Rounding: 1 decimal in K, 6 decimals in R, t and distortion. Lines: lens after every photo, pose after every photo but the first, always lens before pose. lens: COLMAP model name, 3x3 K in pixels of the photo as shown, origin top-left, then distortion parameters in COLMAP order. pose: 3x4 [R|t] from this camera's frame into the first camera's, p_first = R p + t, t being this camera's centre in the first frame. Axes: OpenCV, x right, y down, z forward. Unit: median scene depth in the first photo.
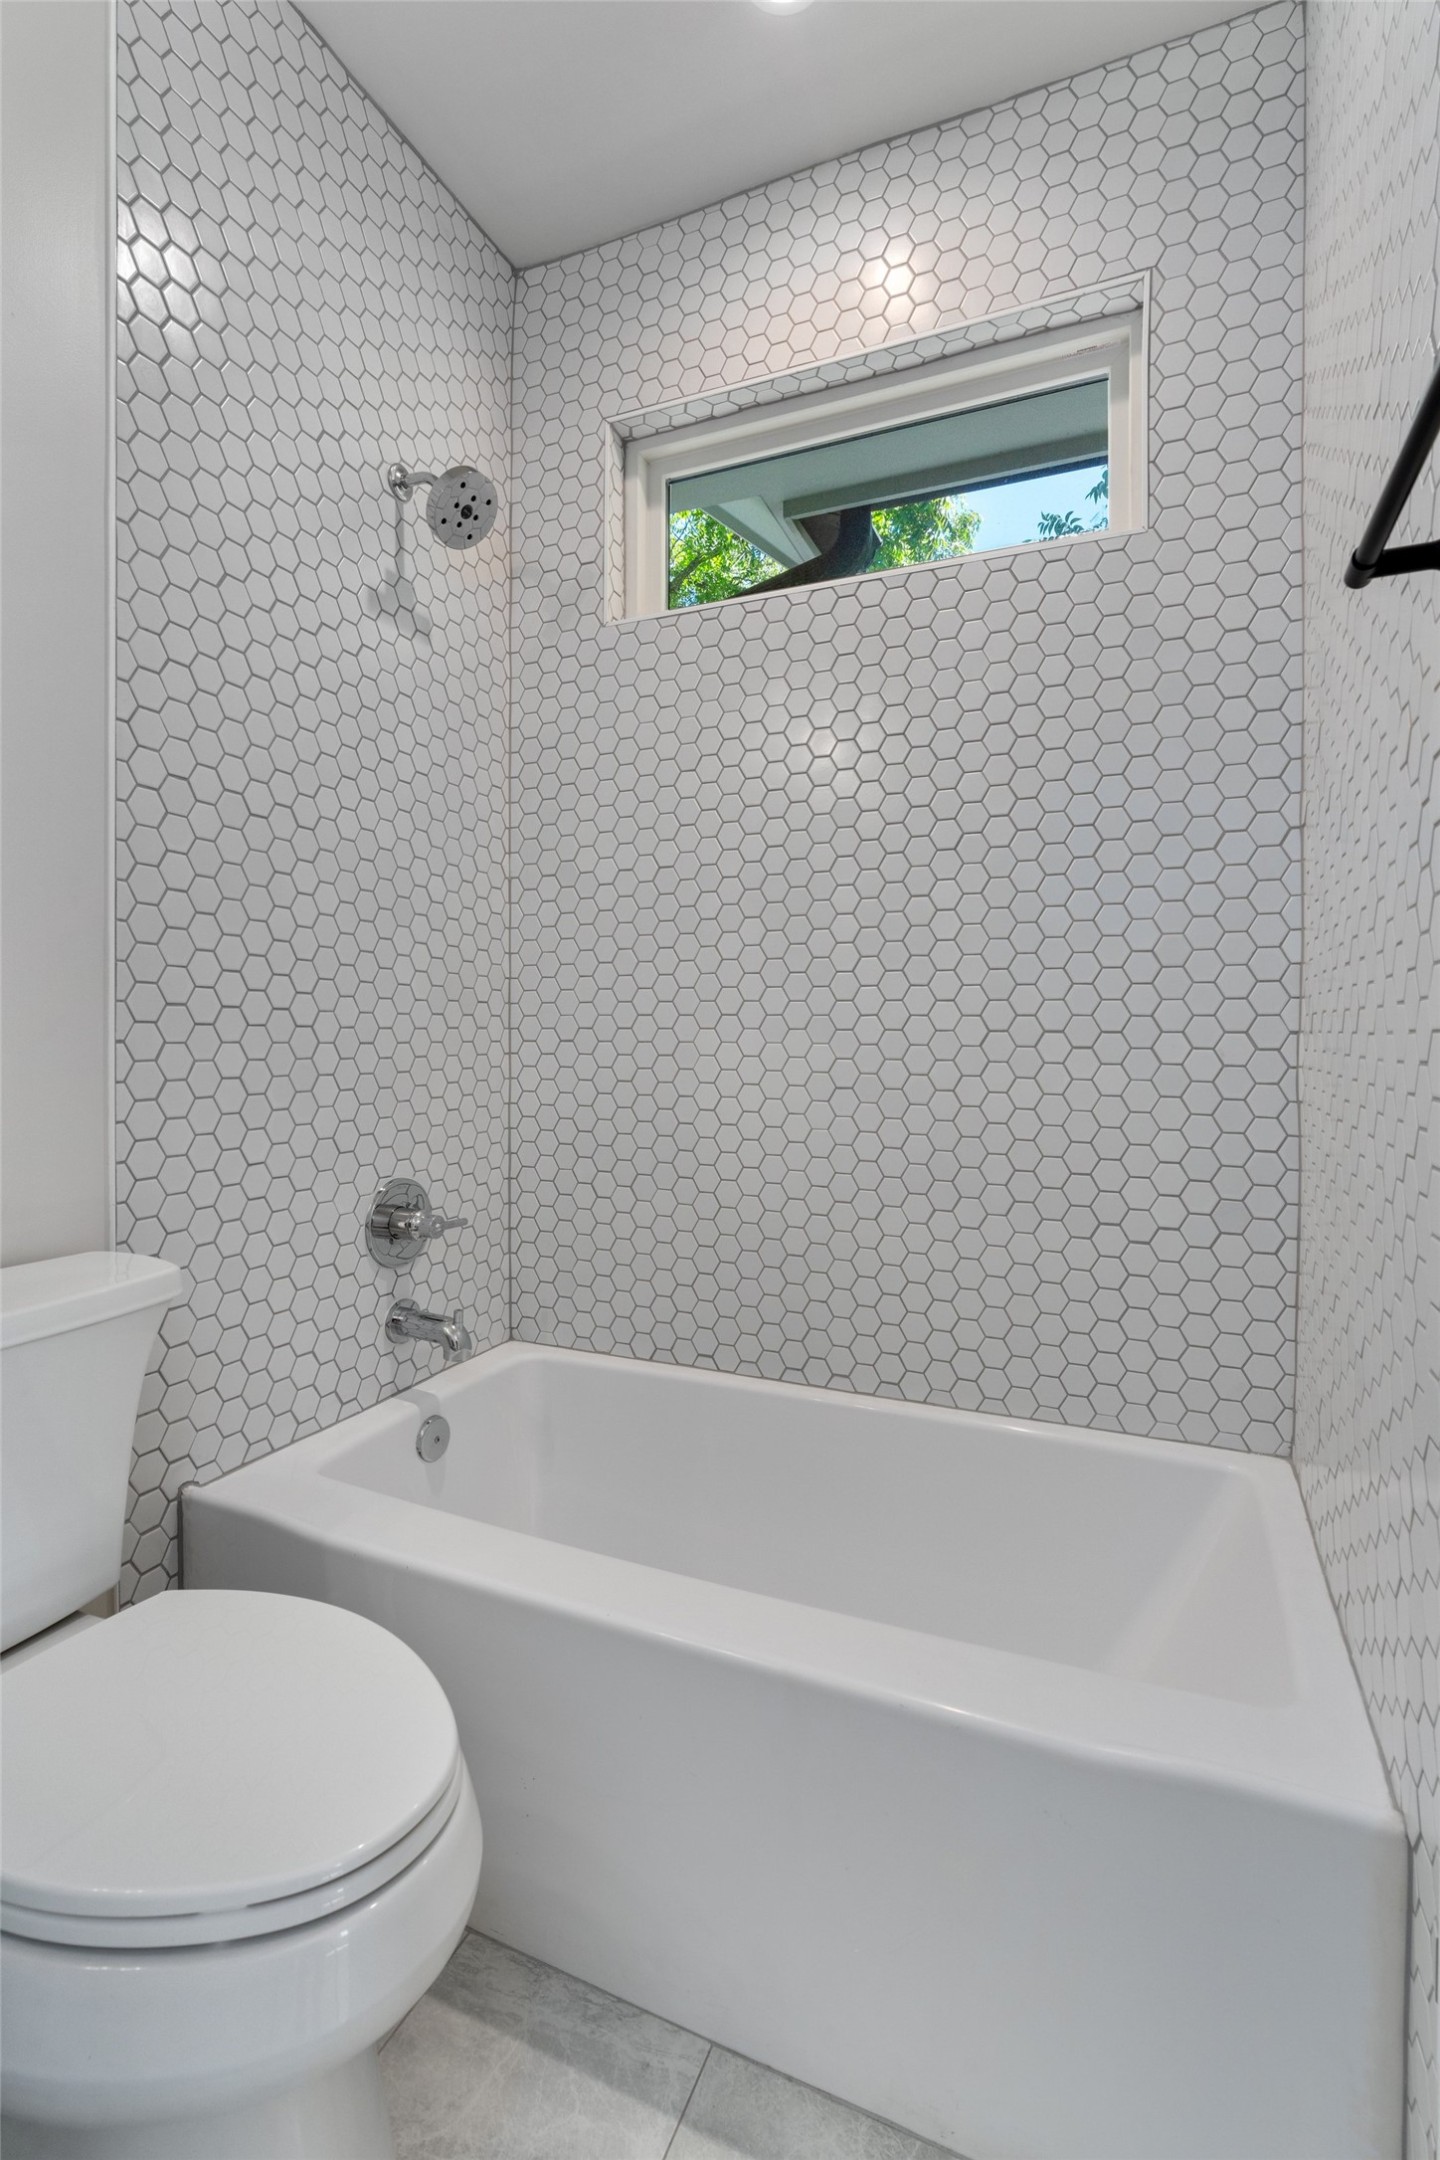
lens RADIAL K [[984.4, 0, 729.3], [0, 984.4, 1036.1], [0, 0, 1]] dist [-0.014654, 0.005594]
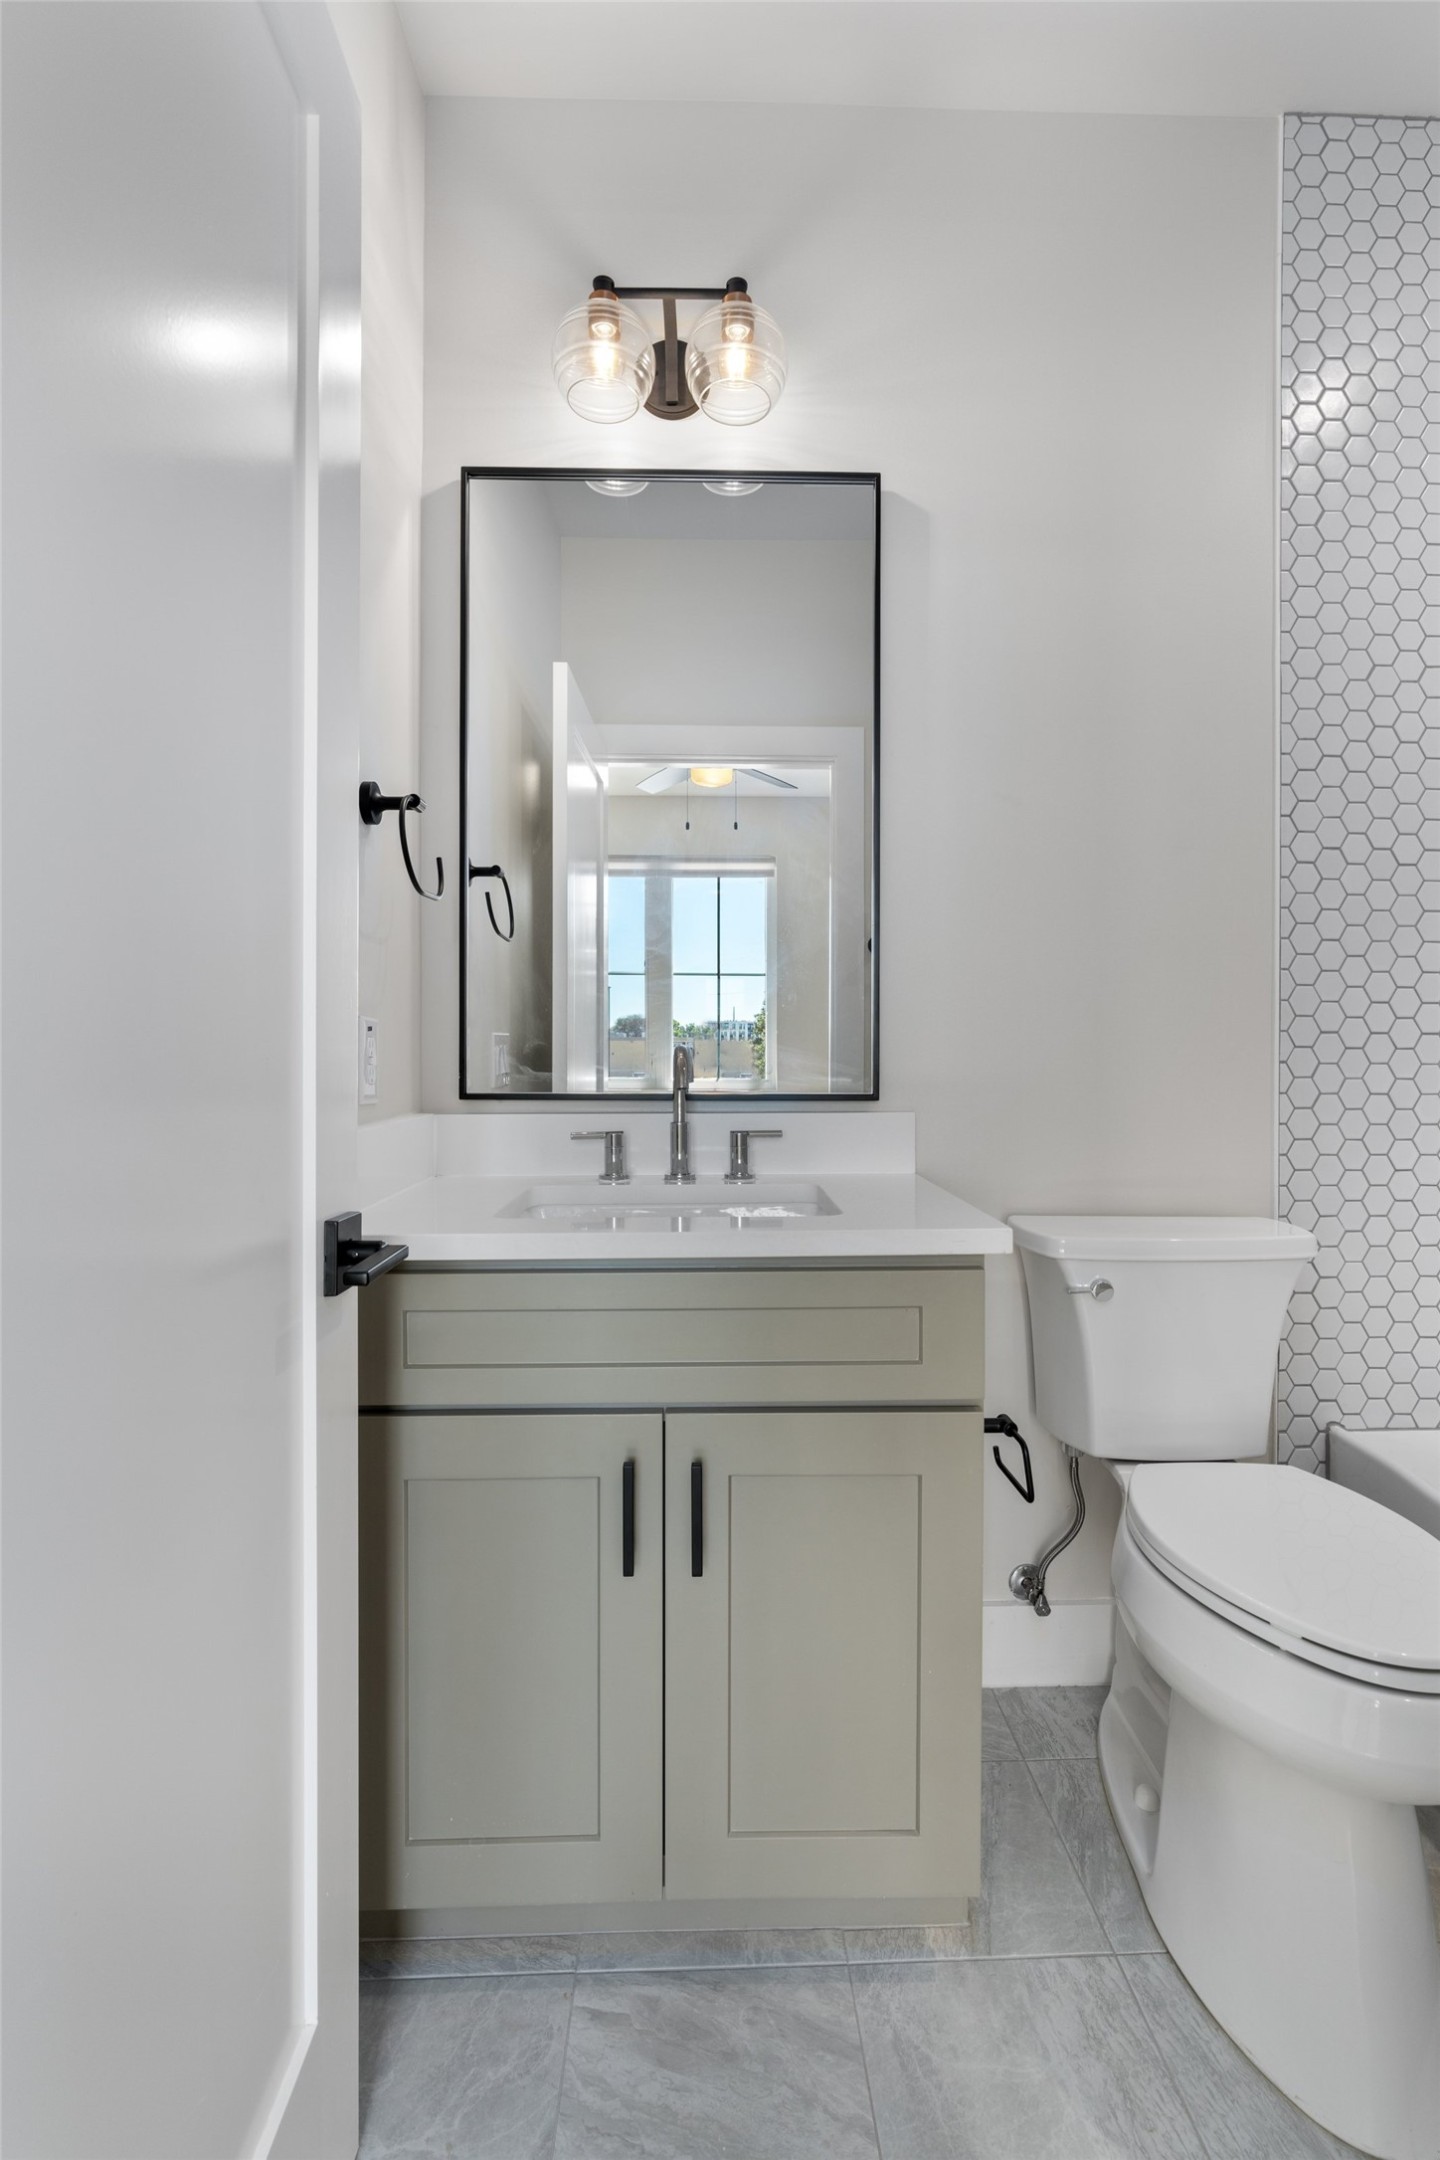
lens RADIAL K [[984.4, 0, 718.3], [0, 984.4, 1064.6], [0, 0, 1]] dist [-0.014654, 0.005594]
pose [[0.425123, 0.012737, -0.905046, 0.182679], [-0.002088, 0.999912, 0.013091, -0.005184], [0.905133, -0.003676, 0.425113, -0.179697]]
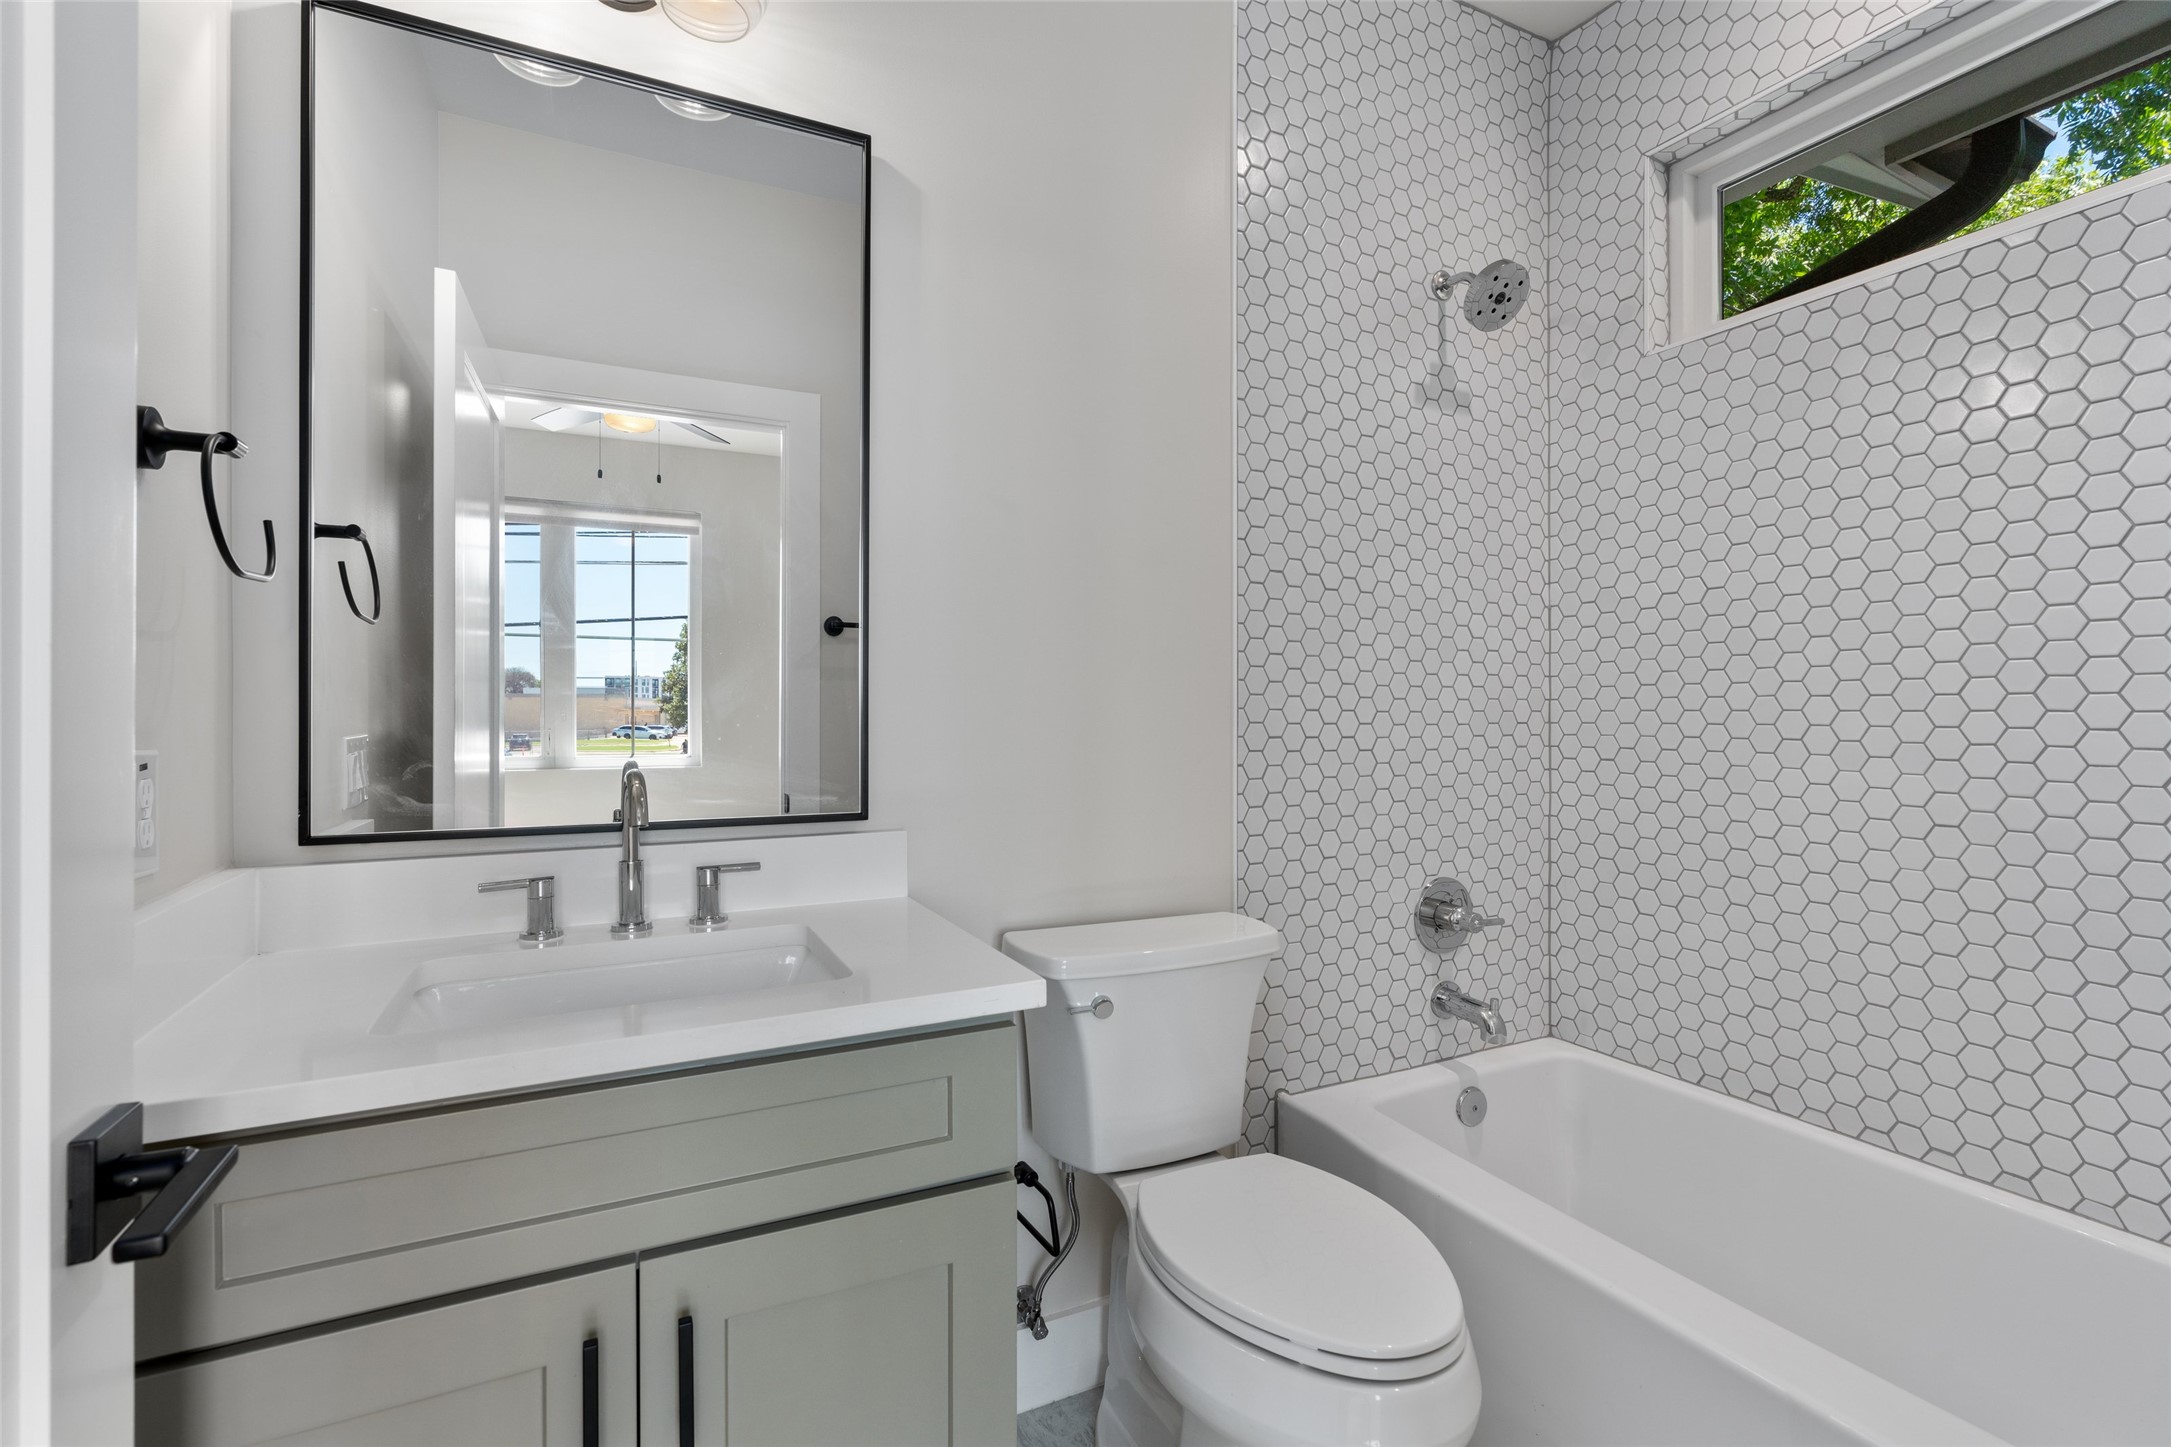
lens RADIAL K [[989.4, 0, 1093.1], [0, 989.4, 715.6], [0, 0, 1]] dist [-0.014654, 0.005594]
pose [[0.772444, 0.001386, -0.635081, 0.092792], [-0.000212, 0.999998, 0.001925, -0.052658], [0.635083, -0.001352, 0.772443, -0.182112]]
